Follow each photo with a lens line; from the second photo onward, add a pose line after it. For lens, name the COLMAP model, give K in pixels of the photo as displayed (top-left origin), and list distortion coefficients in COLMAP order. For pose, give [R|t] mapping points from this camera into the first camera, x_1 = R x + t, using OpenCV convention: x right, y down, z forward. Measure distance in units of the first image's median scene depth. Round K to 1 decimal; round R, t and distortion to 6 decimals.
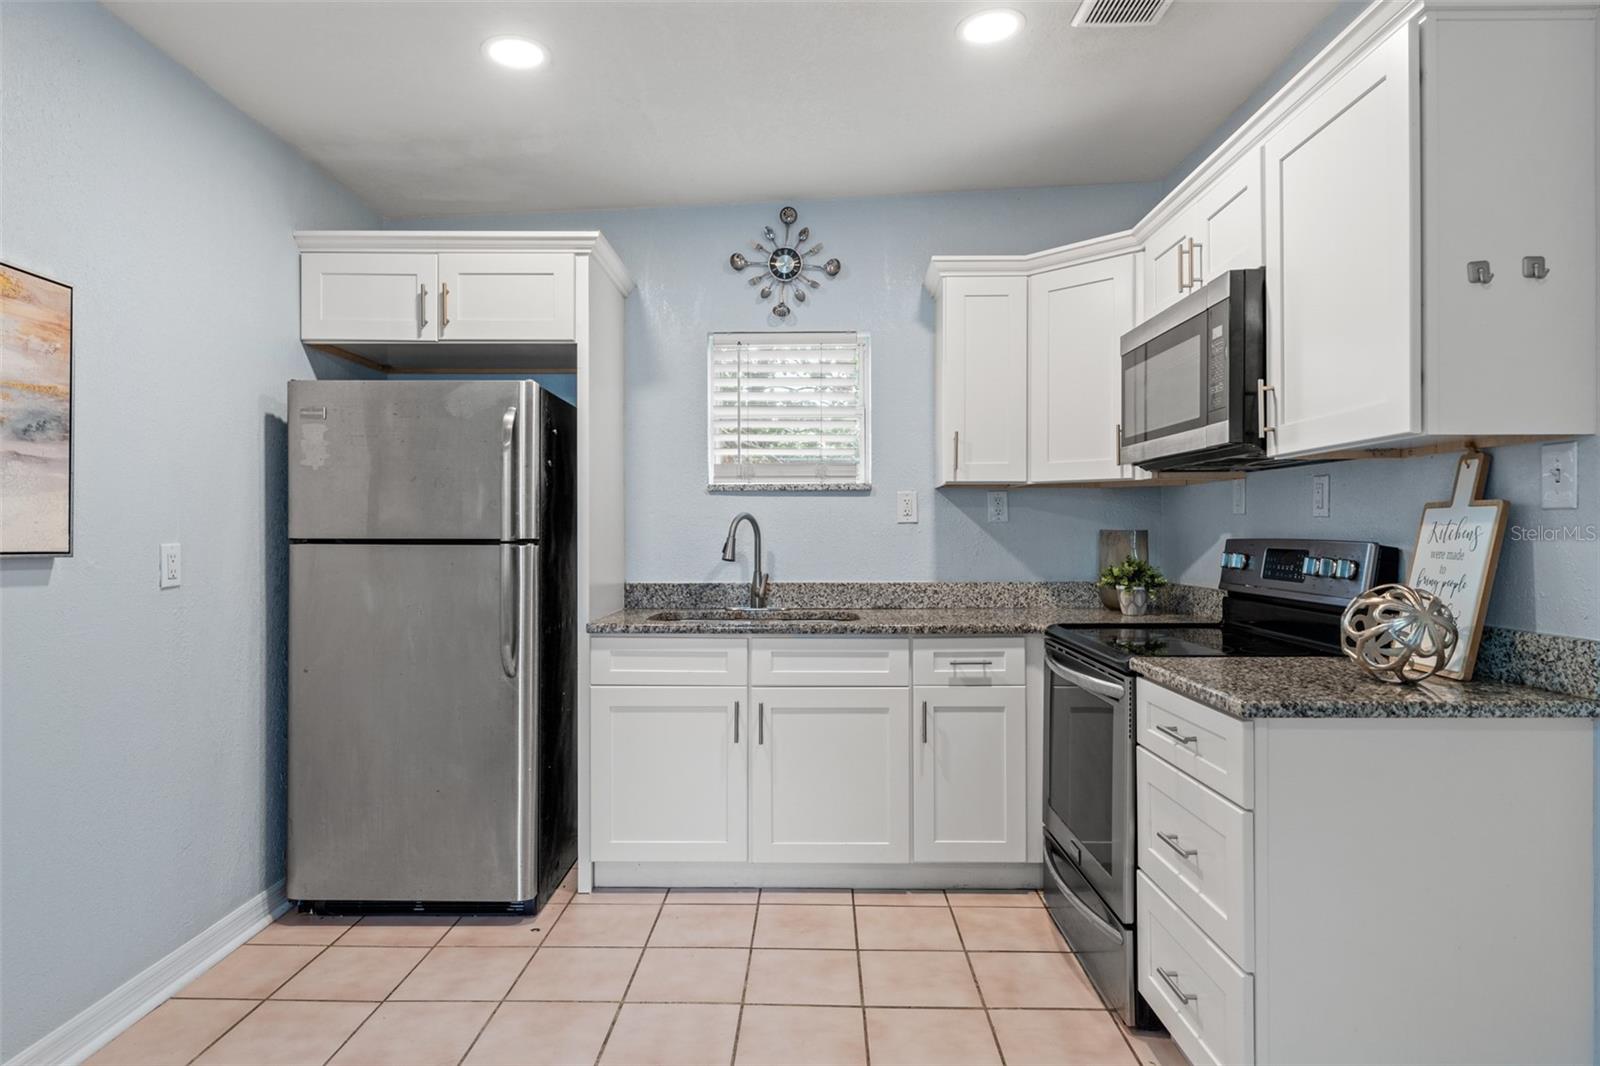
lens RADIAL K [[907.9, 0, 800.0], [0, 907.9, 533.0], [0, 0, 1]] dist [-0.000109, 0.000012]
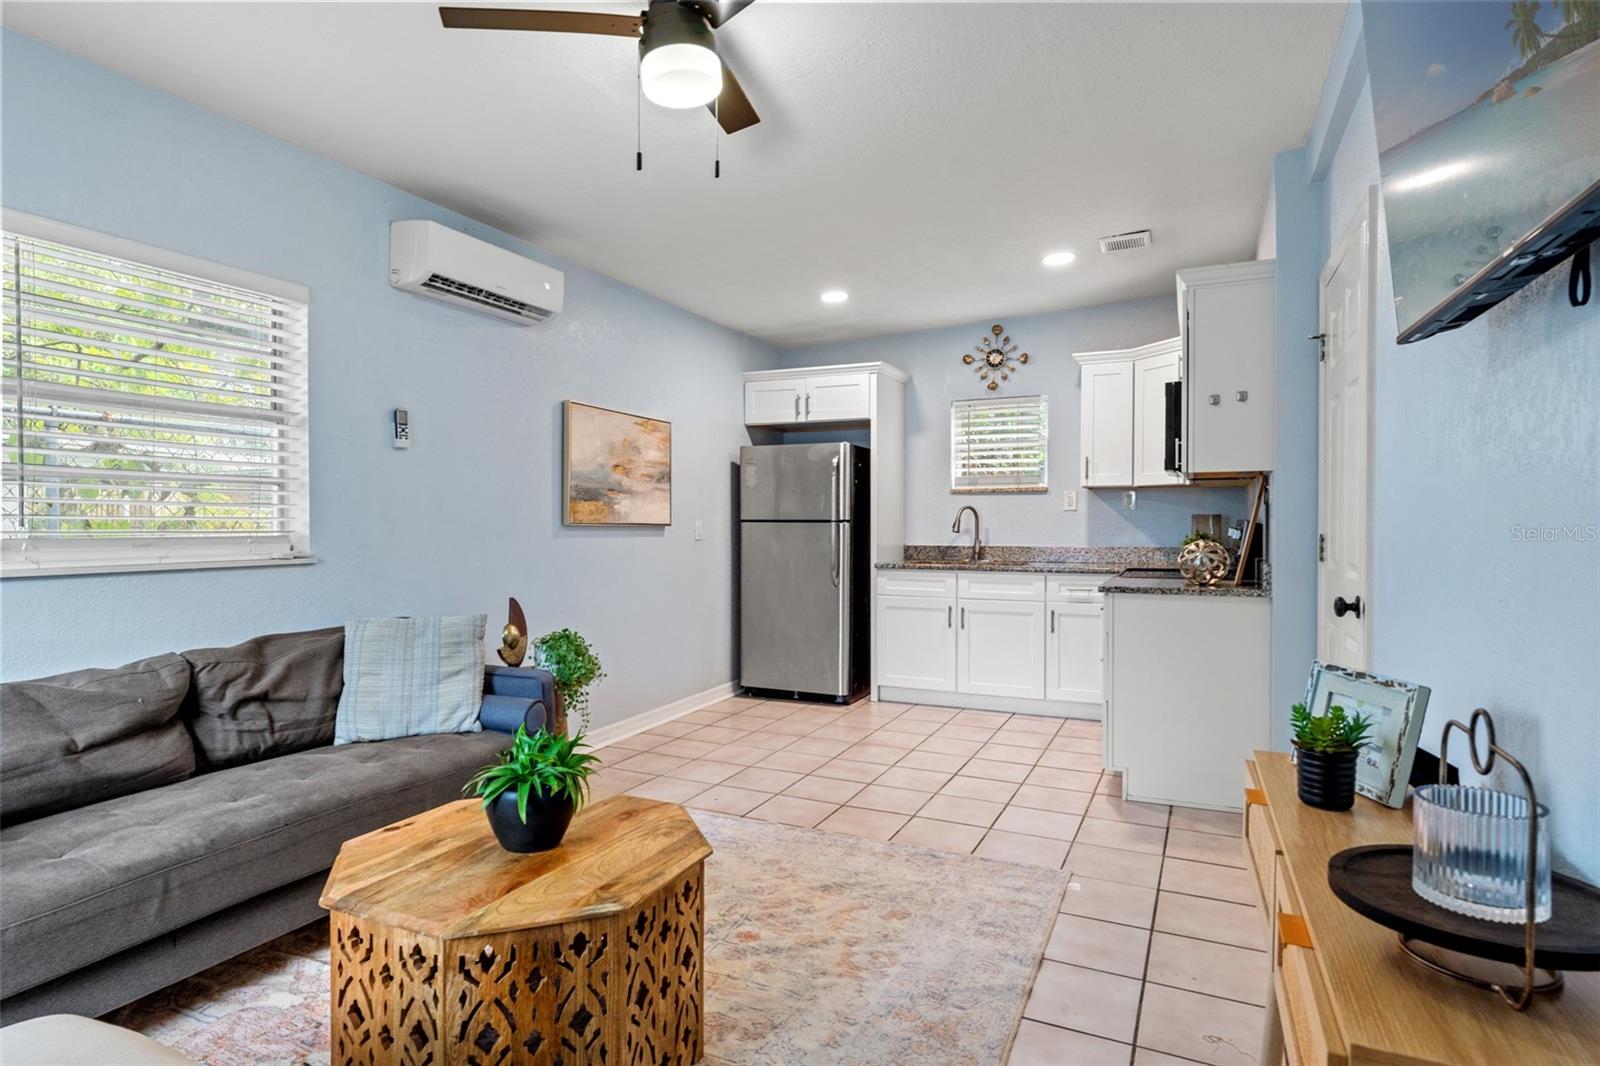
lens RADIAL K [[863.7, 0, 800.0], [0, 863.7, 533.0], [0, 0, 1]] dist [-0.000259, -0.000014]
pose [[0.912676, 0.005989, -0.408641, 0.374710], [0.001128, 0.999852, 0.017174, 0.002651], [0.408683, -0.016135, 0.912534, -0.756480]]
